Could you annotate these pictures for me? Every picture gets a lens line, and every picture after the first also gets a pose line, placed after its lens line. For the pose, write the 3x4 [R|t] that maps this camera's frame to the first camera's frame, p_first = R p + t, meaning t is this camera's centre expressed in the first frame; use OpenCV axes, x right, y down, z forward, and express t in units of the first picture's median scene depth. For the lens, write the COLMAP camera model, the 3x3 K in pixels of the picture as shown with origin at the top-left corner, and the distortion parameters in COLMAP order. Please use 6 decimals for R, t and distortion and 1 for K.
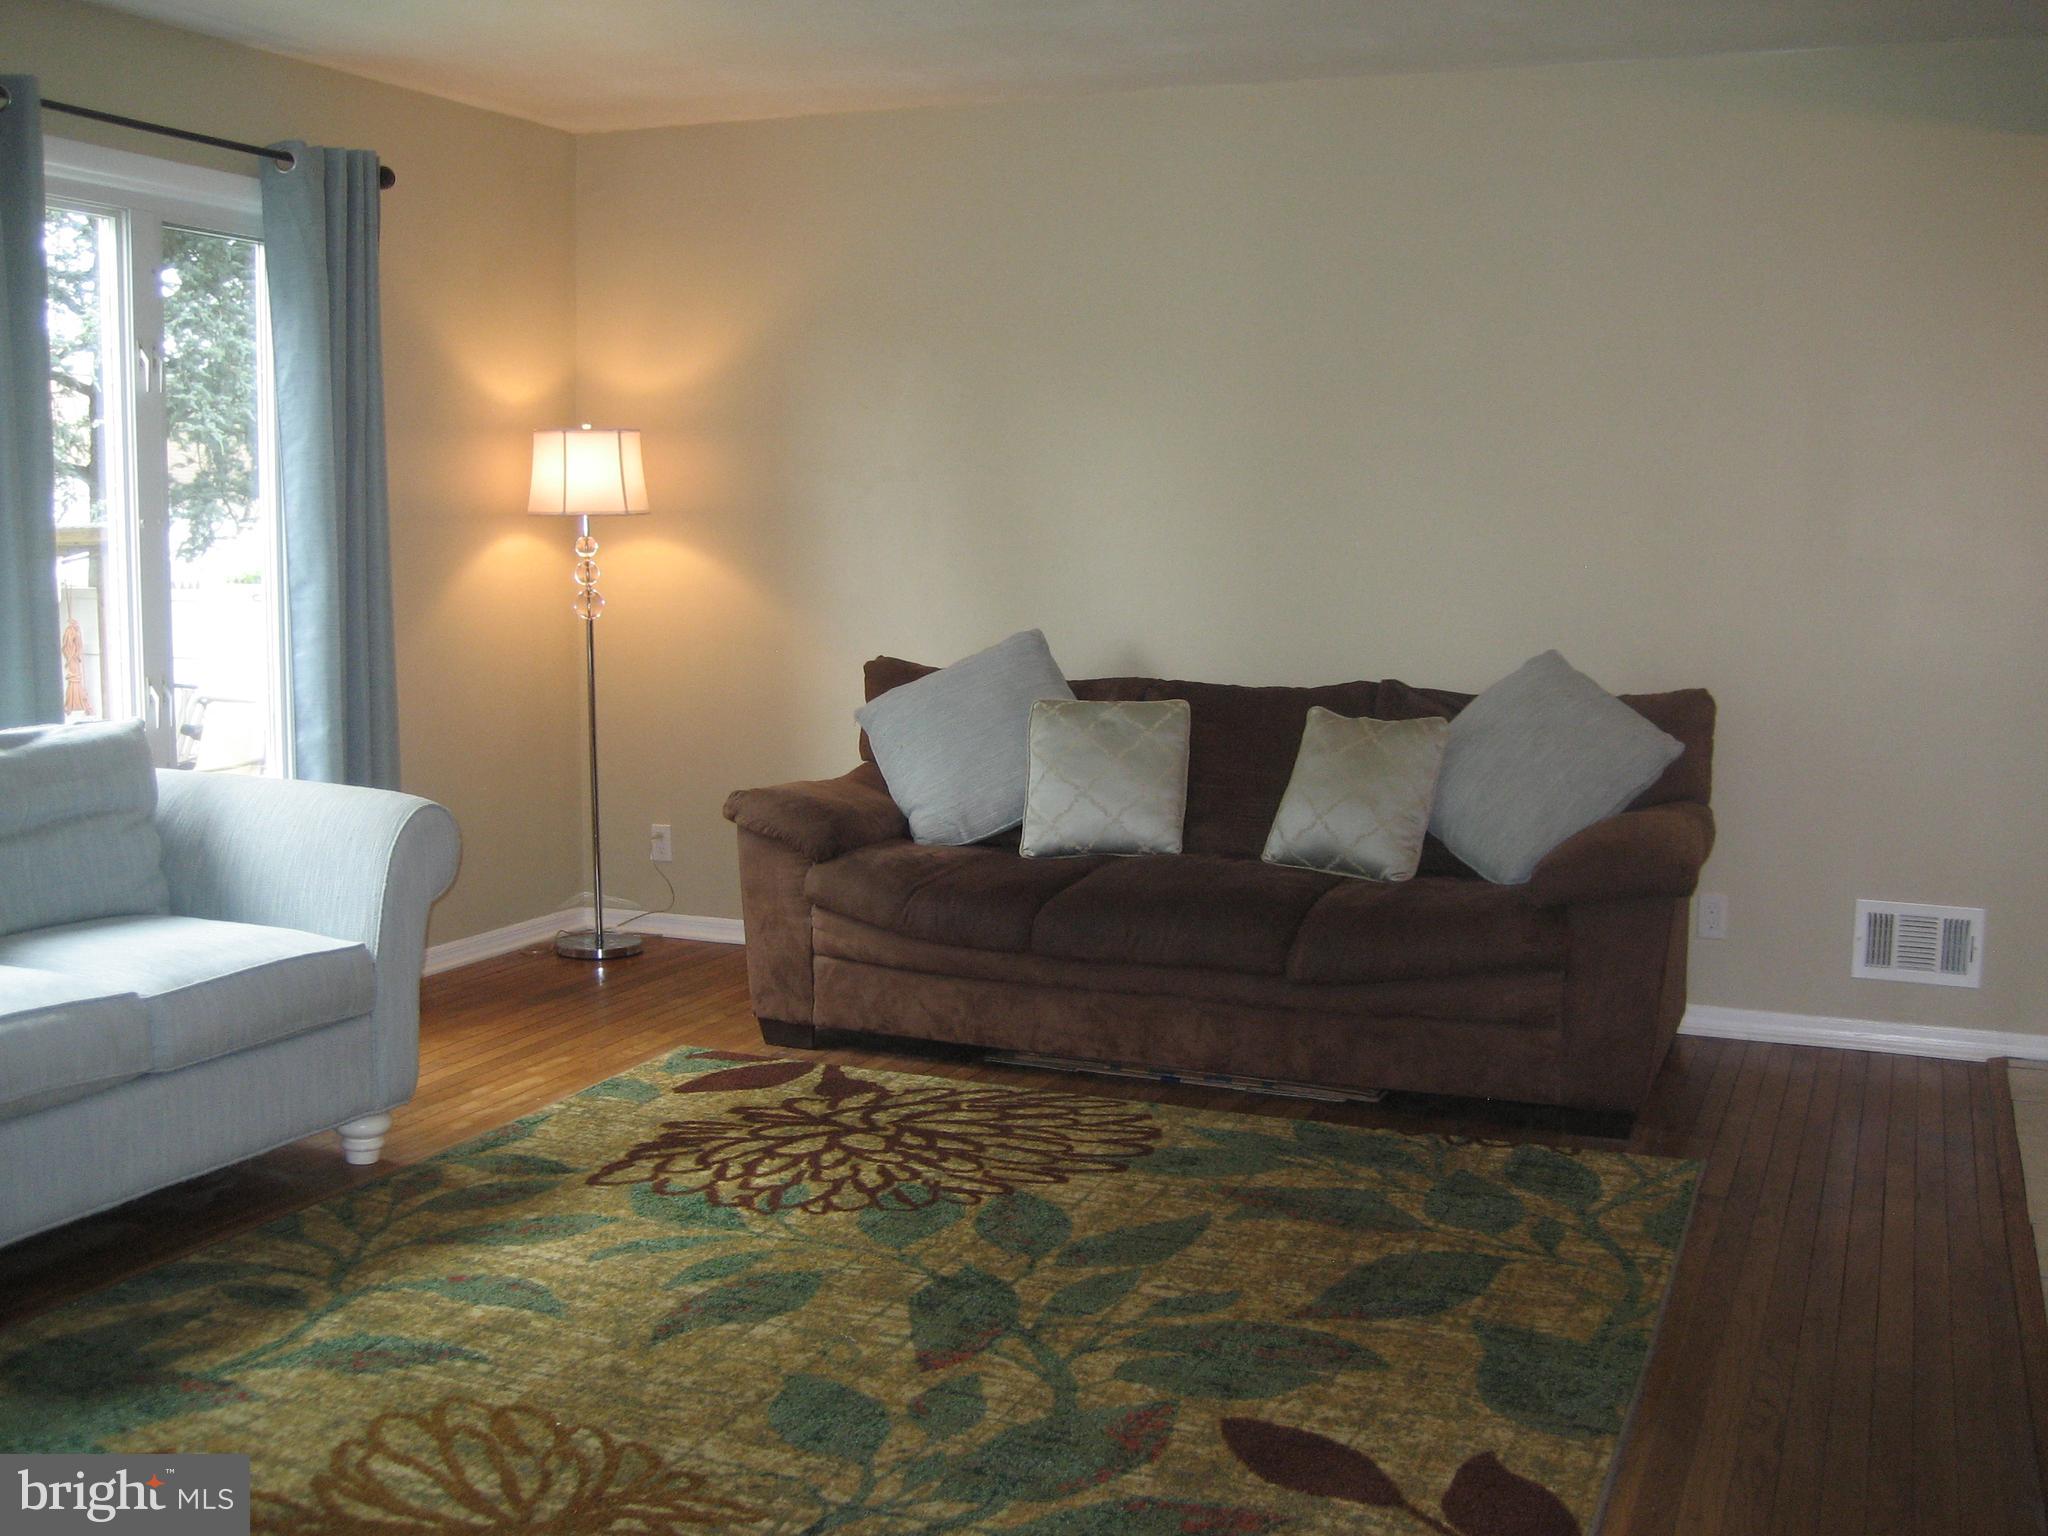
lens RADIAL K [[2112.7, 0, 1034.2], [0, 2112.7, 765.4], [0, 0, 1]] dist [-0.149717, 0.187676]
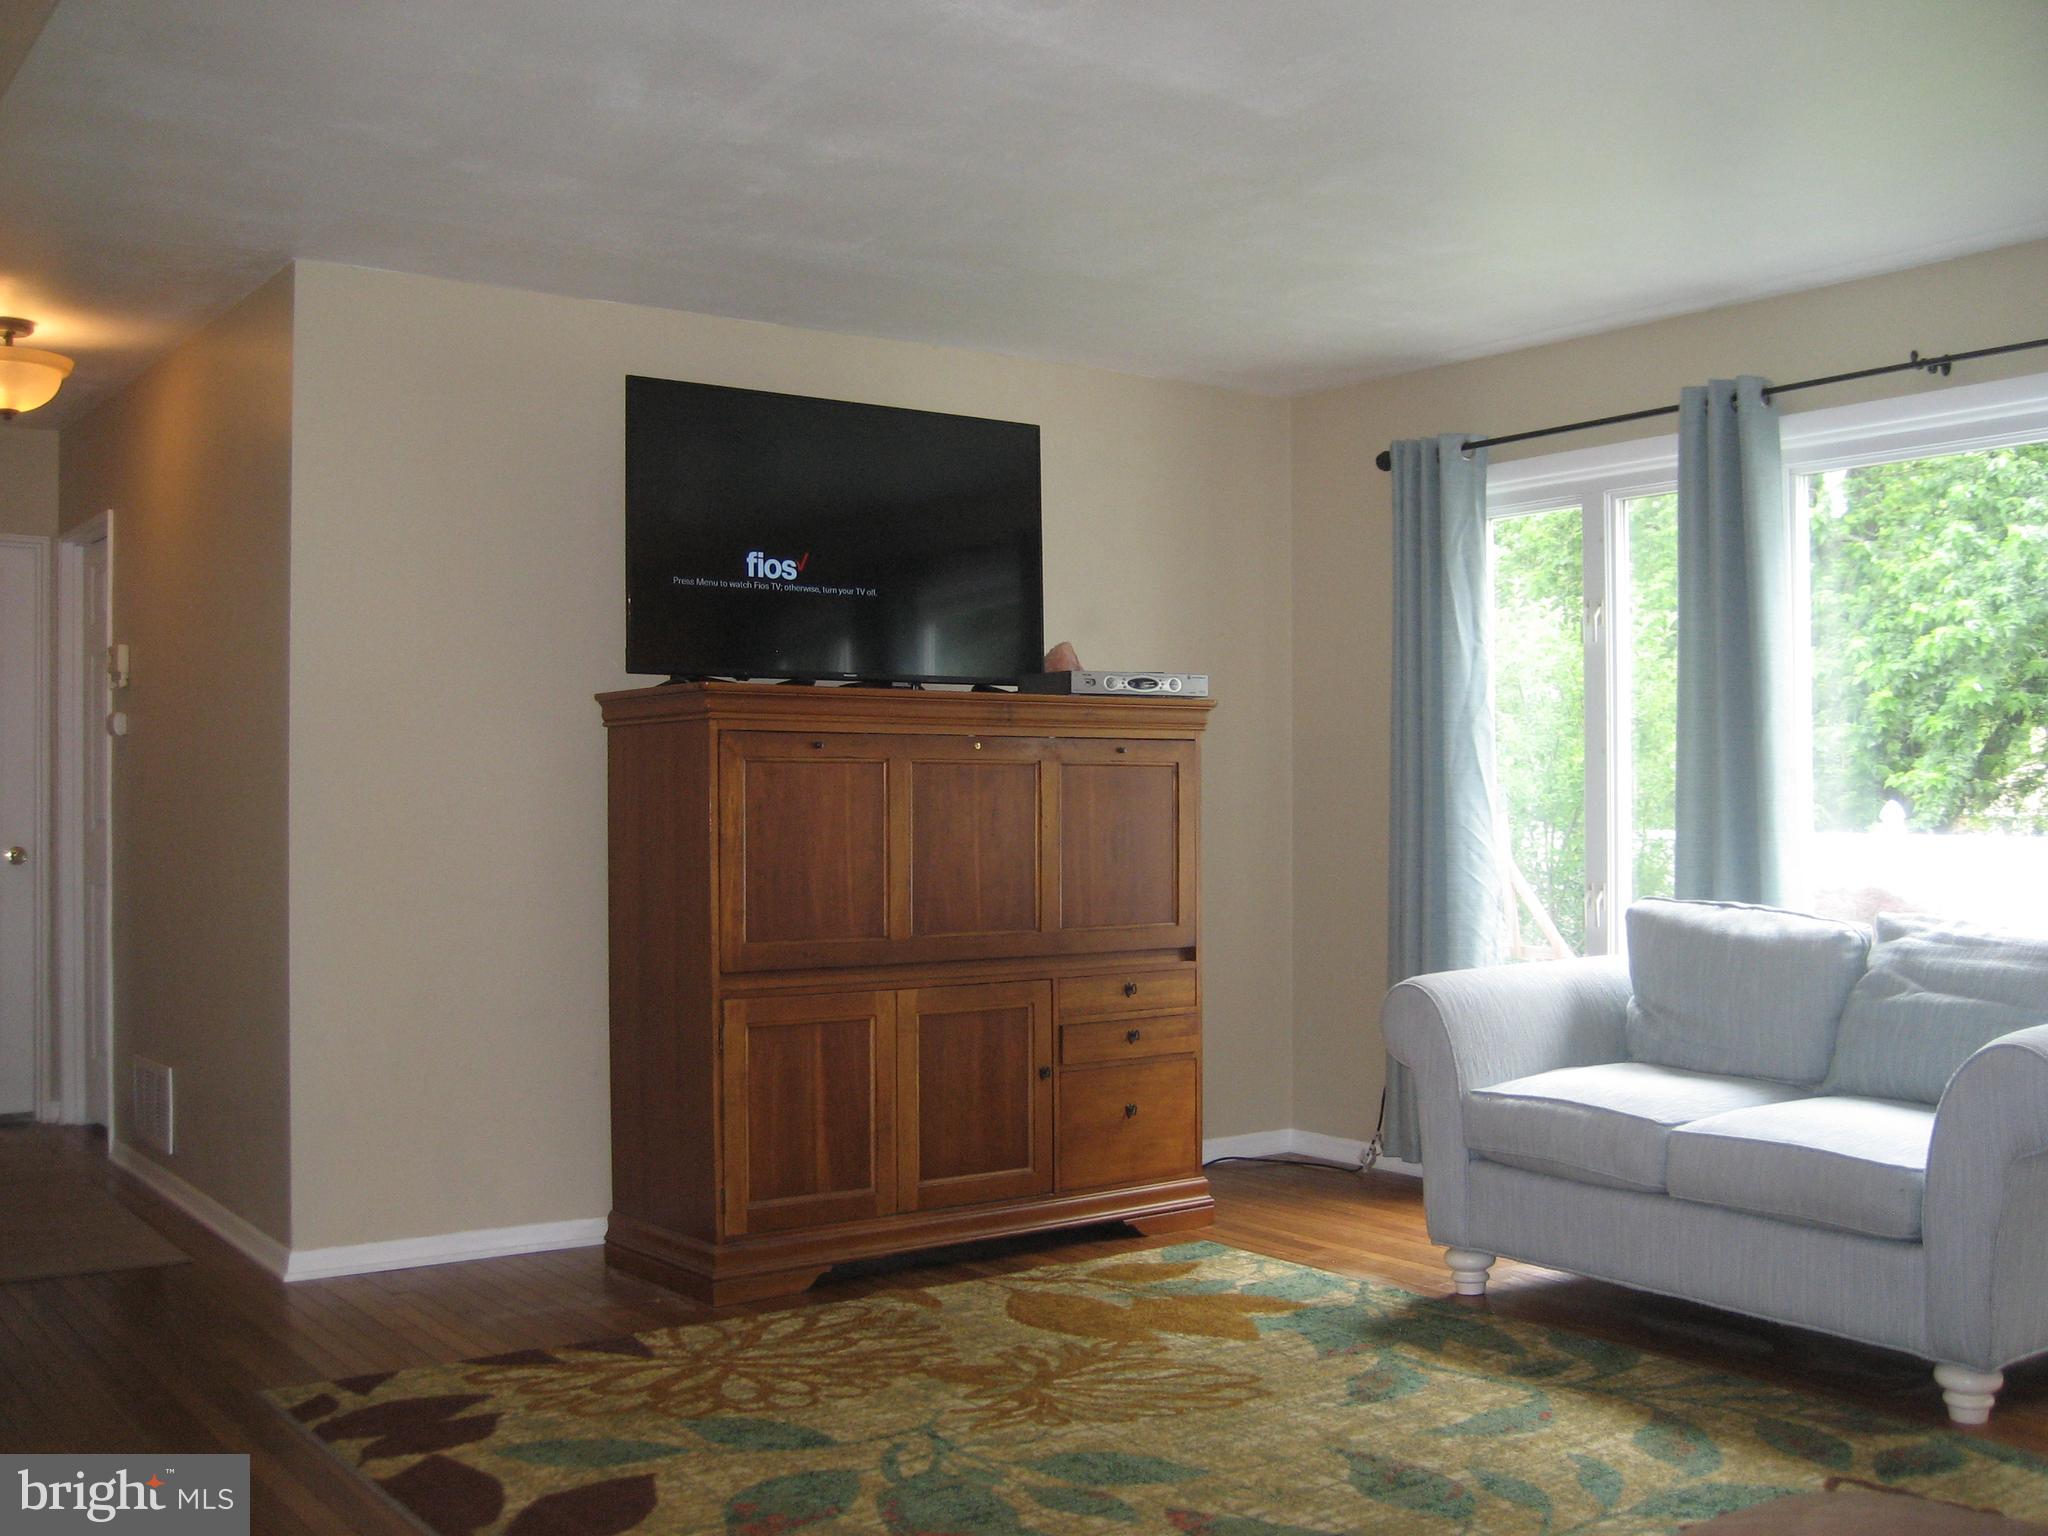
lens RADIAL K [[2112.7, 0, 1034.2], [0, 2112.7, 765.4], [0, 0, 1]] dist [-0.149717, 0.187676]
pose [[-0.524963, -0.018753, -0.850918, 0.886236], [-0.098928, 0.994325, 0.039119, -0.120632], [0.845356, 0.104715, -0.523839, 1.450975]]
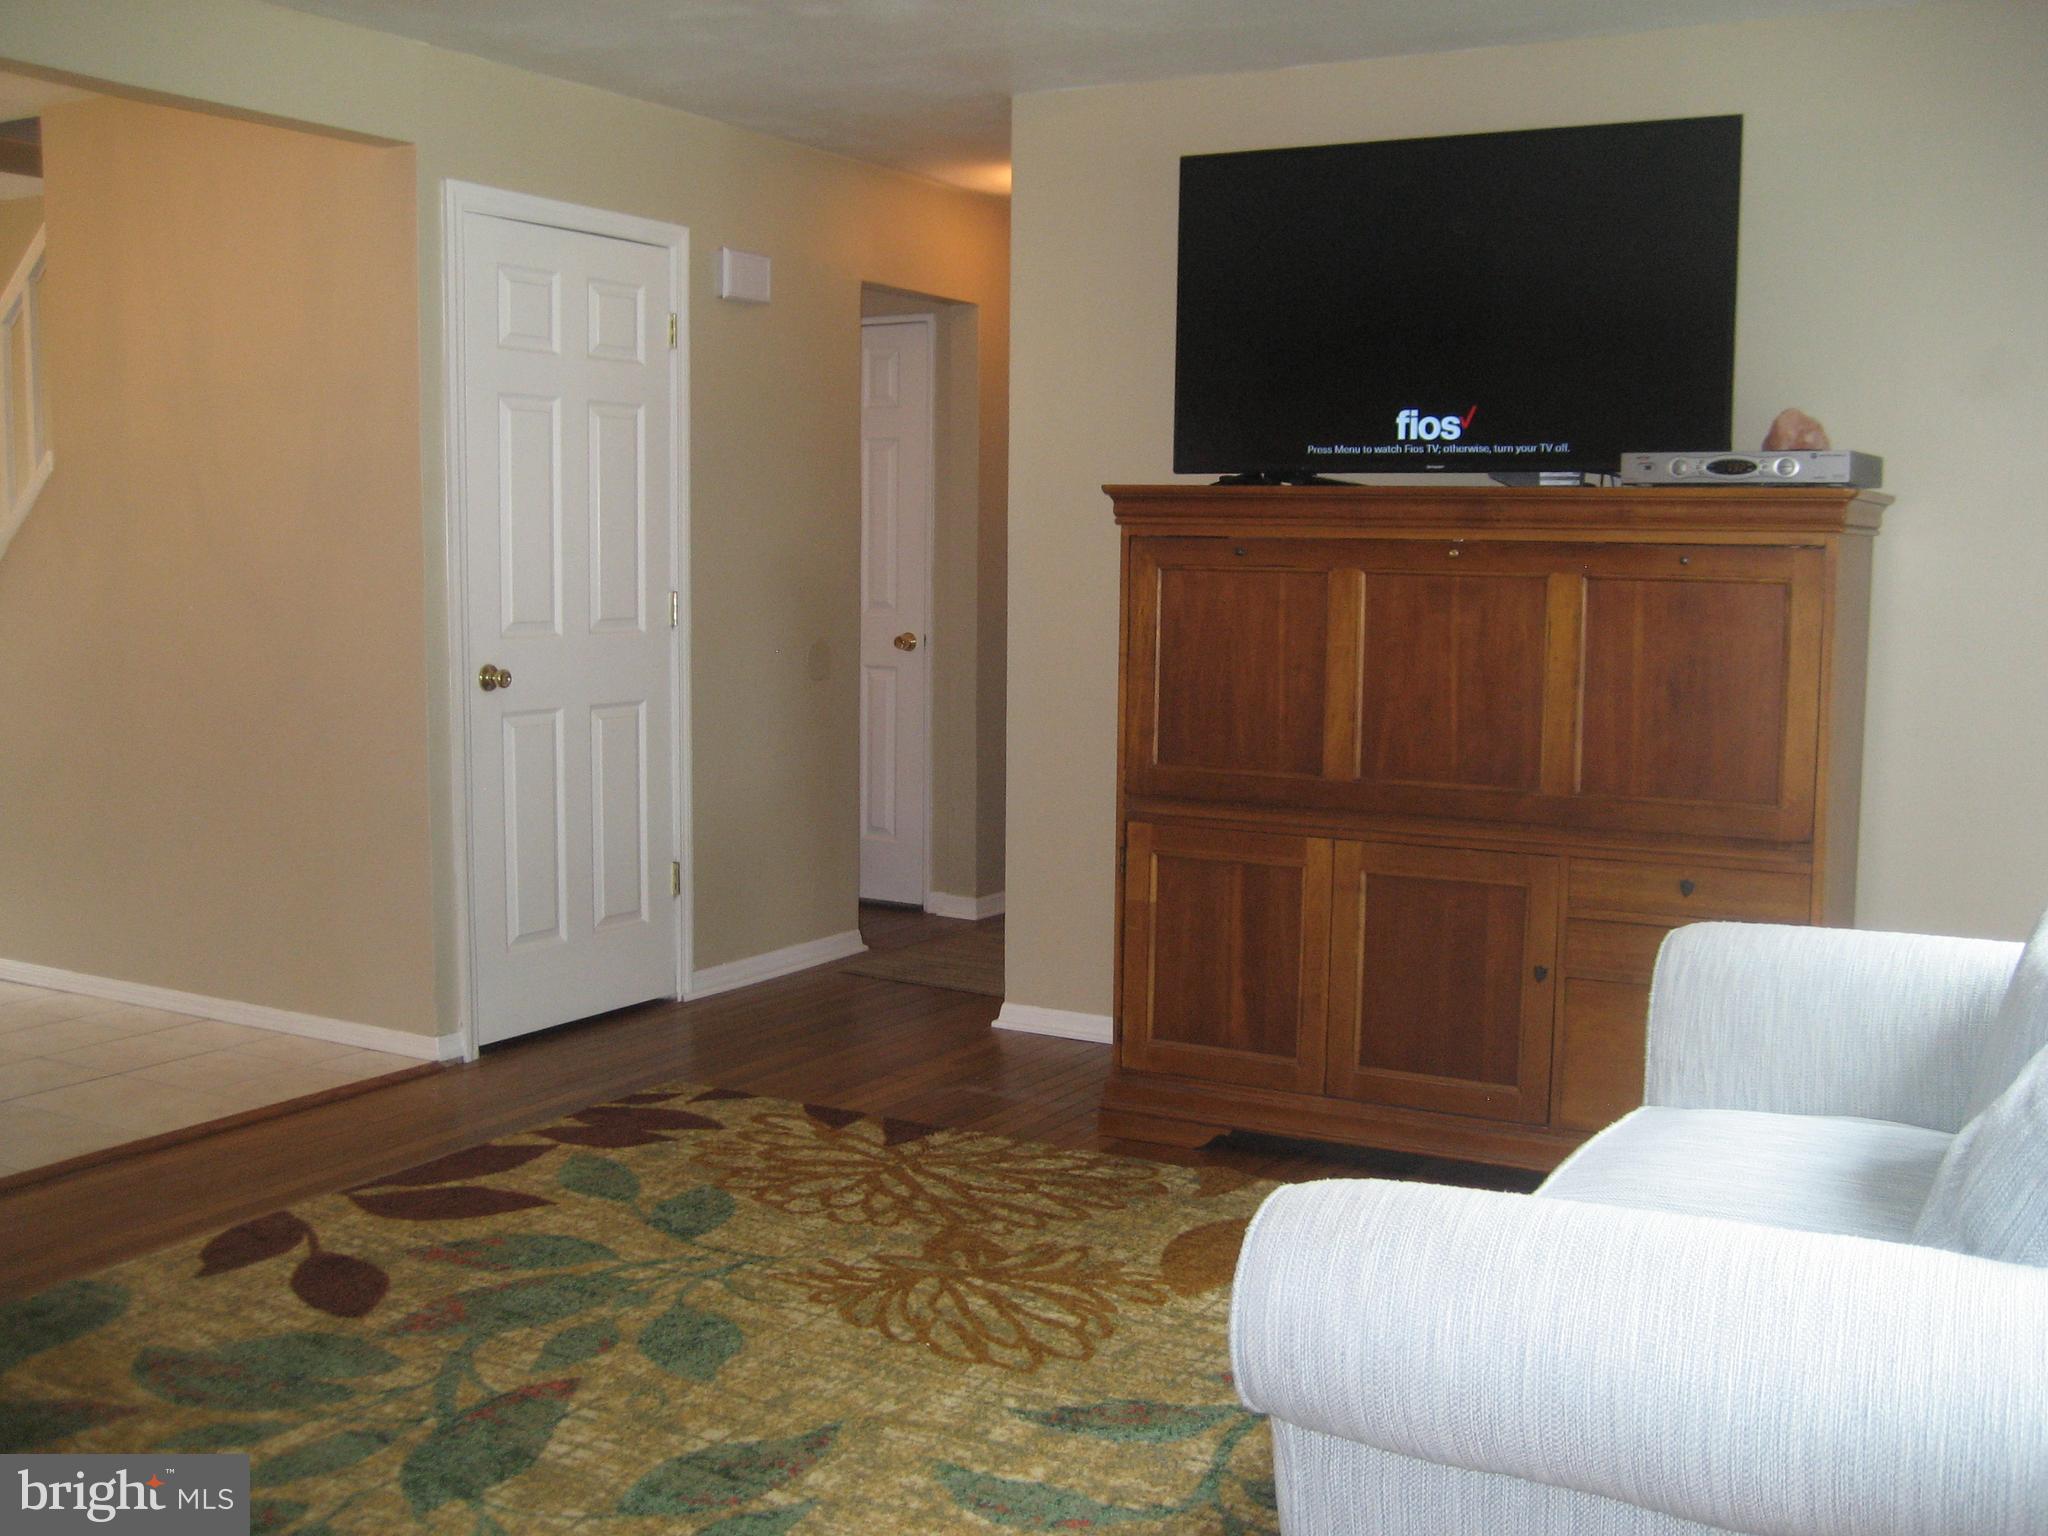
lens RADIAL K [[2112.7, 0, 1034.2], [0, 2112.7, 765.4], [0, 0, 1]] dist [-0.149717, 0.187676]
pose [[-0.992151, -0.030802, 0.121191, -0.384788], [-0.004099, 0.976677, 0.214676, -0.217431], [-0.124977, 0.212494, -0.969137, 1.879398]]
